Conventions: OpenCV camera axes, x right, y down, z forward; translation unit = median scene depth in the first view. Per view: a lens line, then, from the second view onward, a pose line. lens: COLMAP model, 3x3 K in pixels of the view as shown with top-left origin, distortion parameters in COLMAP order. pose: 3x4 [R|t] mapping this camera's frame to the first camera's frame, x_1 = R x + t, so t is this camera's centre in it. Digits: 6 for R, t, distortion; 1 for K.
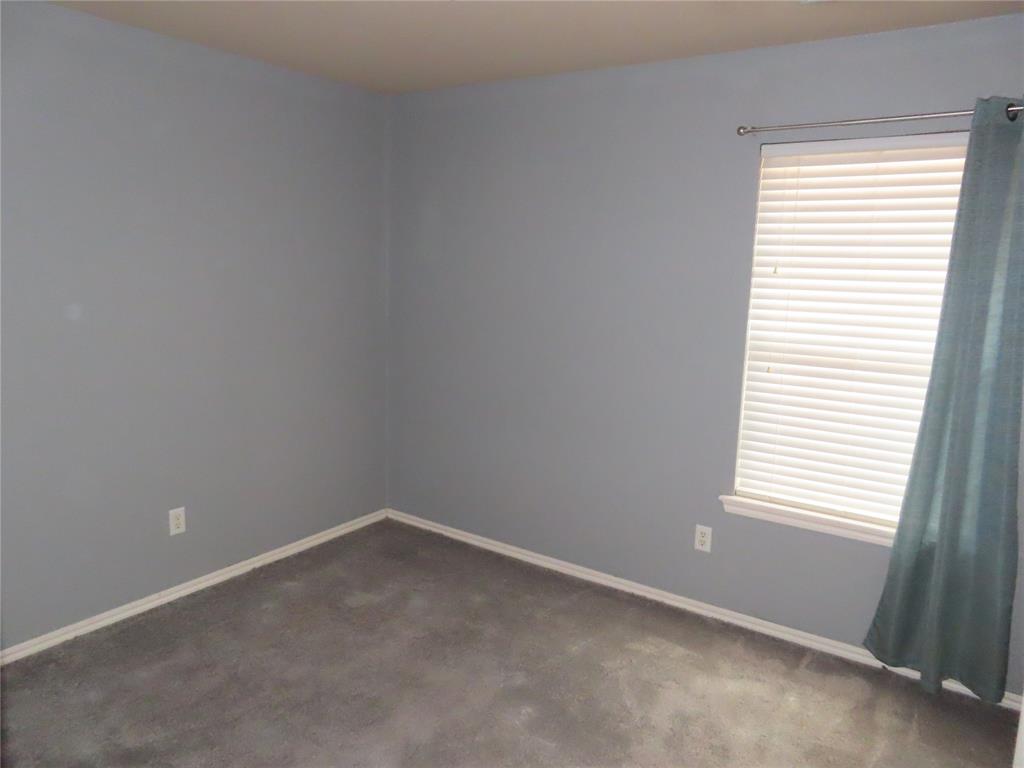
lens RADIAL K [[730.2, 0, 509.4], [0, 730.2, 382.7], [0, 0, 1]] dist [-0.013781, 0.015767]
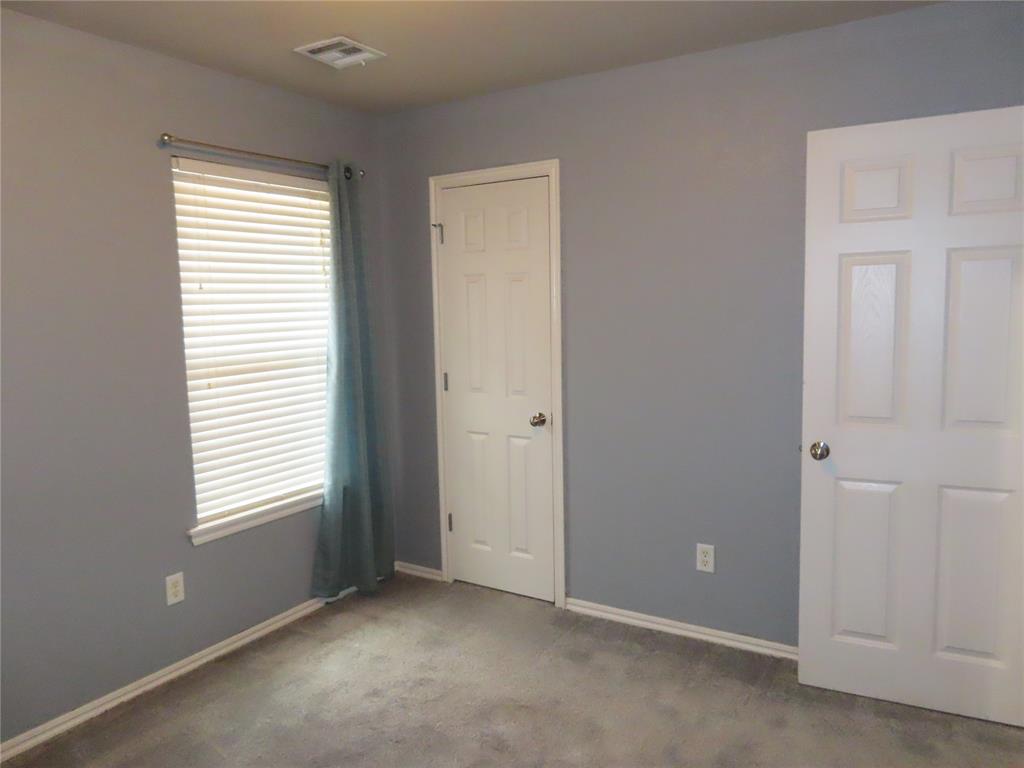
lens RADIAL K [[730.2, 0, 510.0], [0, 730.2, 384.7], [0, 0, 1]] dist [-0.013781, 0.015767]
pose [[-0.058023, -0.130763, 0.989714, -0.663486], [0.183744, 0.973049, 0.139333, -0.084043], [-0.981260, 0.189939, -0.032432, 0.642087]]
